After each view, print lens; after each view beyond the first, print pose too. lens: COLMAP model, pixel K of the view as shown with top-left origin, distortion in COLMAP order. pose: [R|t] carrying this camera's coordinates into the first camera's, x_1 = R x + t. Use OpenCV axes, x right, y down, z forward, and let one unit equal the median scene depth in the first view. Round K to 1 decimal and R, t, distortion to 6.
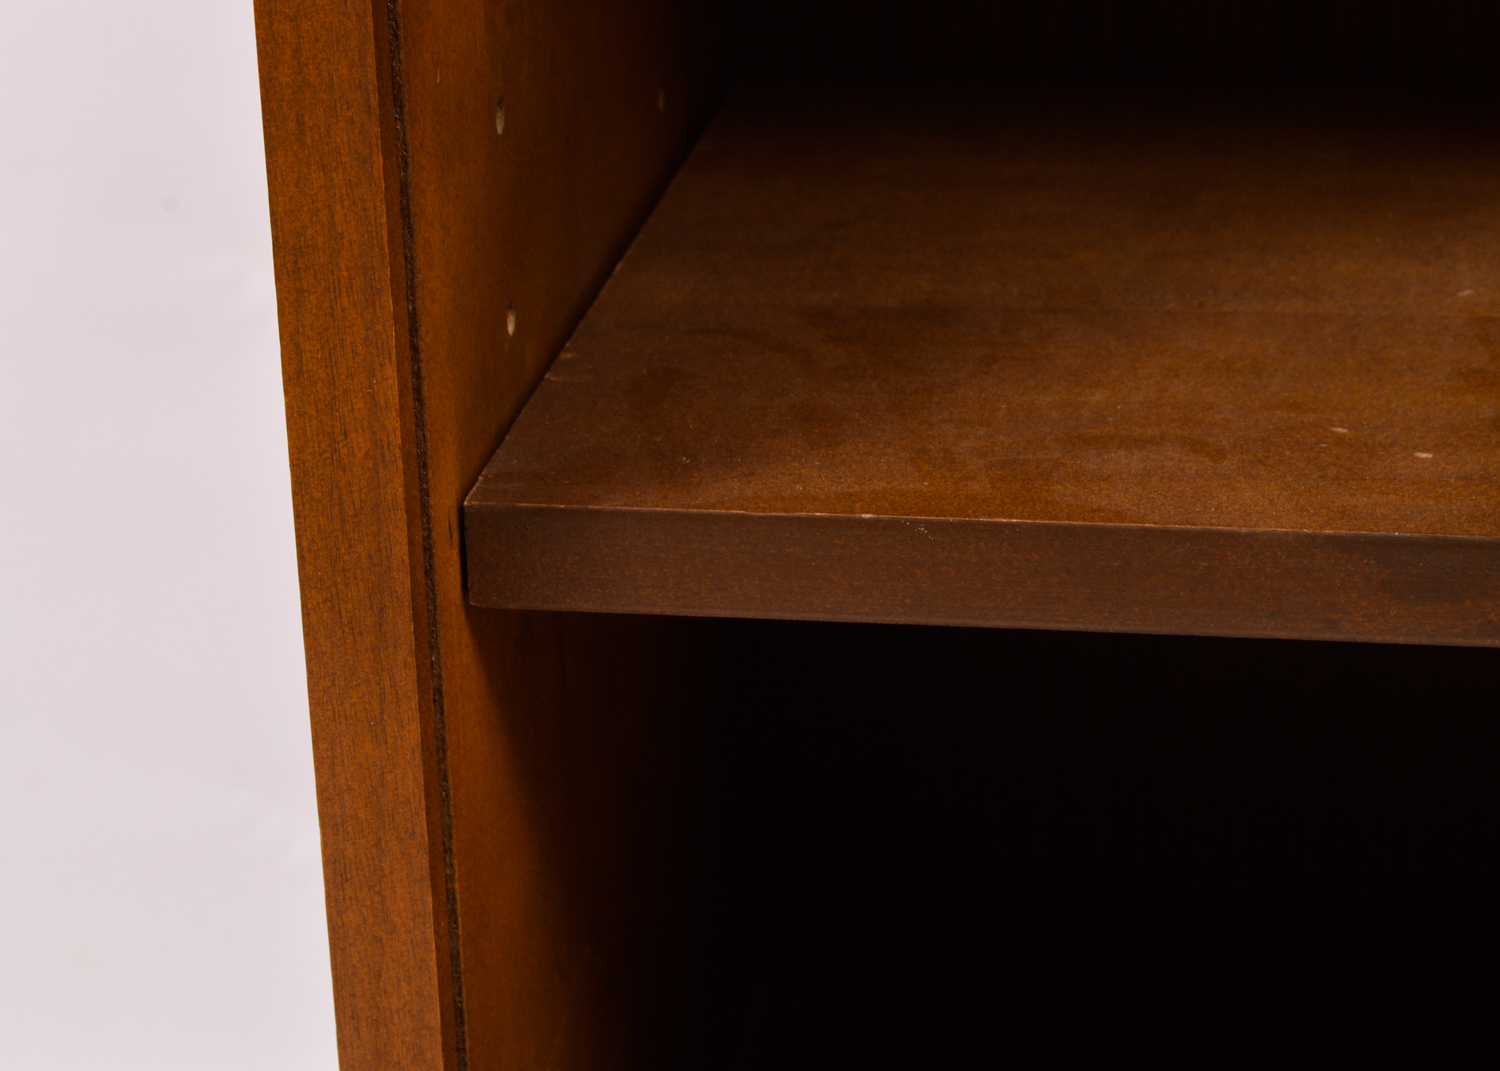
lens RADIAL K [[3727.6, 0, 750.0], [0, 3727.6, 535.5], [0, 0, 1]] dist [-0.021824, -0.065017]
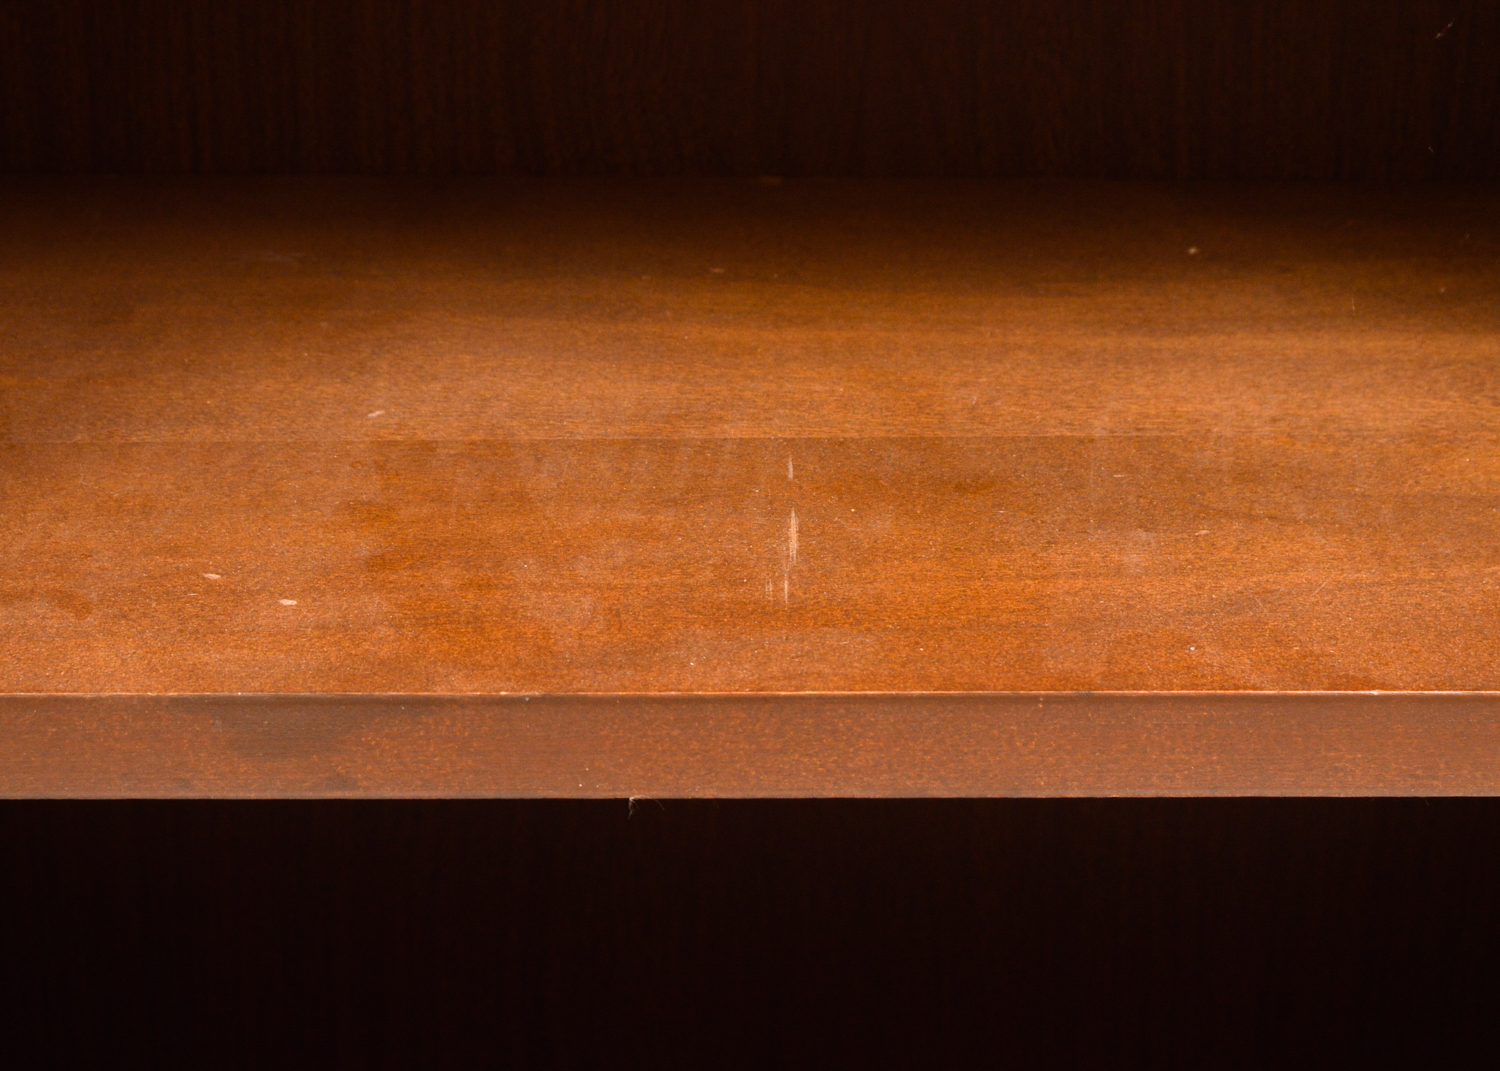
lens RADIAL K [[3727.6, 0, 750.0], [0, 3727.6, 535.5], [0, 0, 1]] dist [-0.021824, -0.065017]
pose [[0.984765, -0.038699, 0.169532, 0.132193], [0.034600, 0.999035, 0.027069, -0.062002], [-0.170416, -0.020791, 0.985153, -0.016172]]
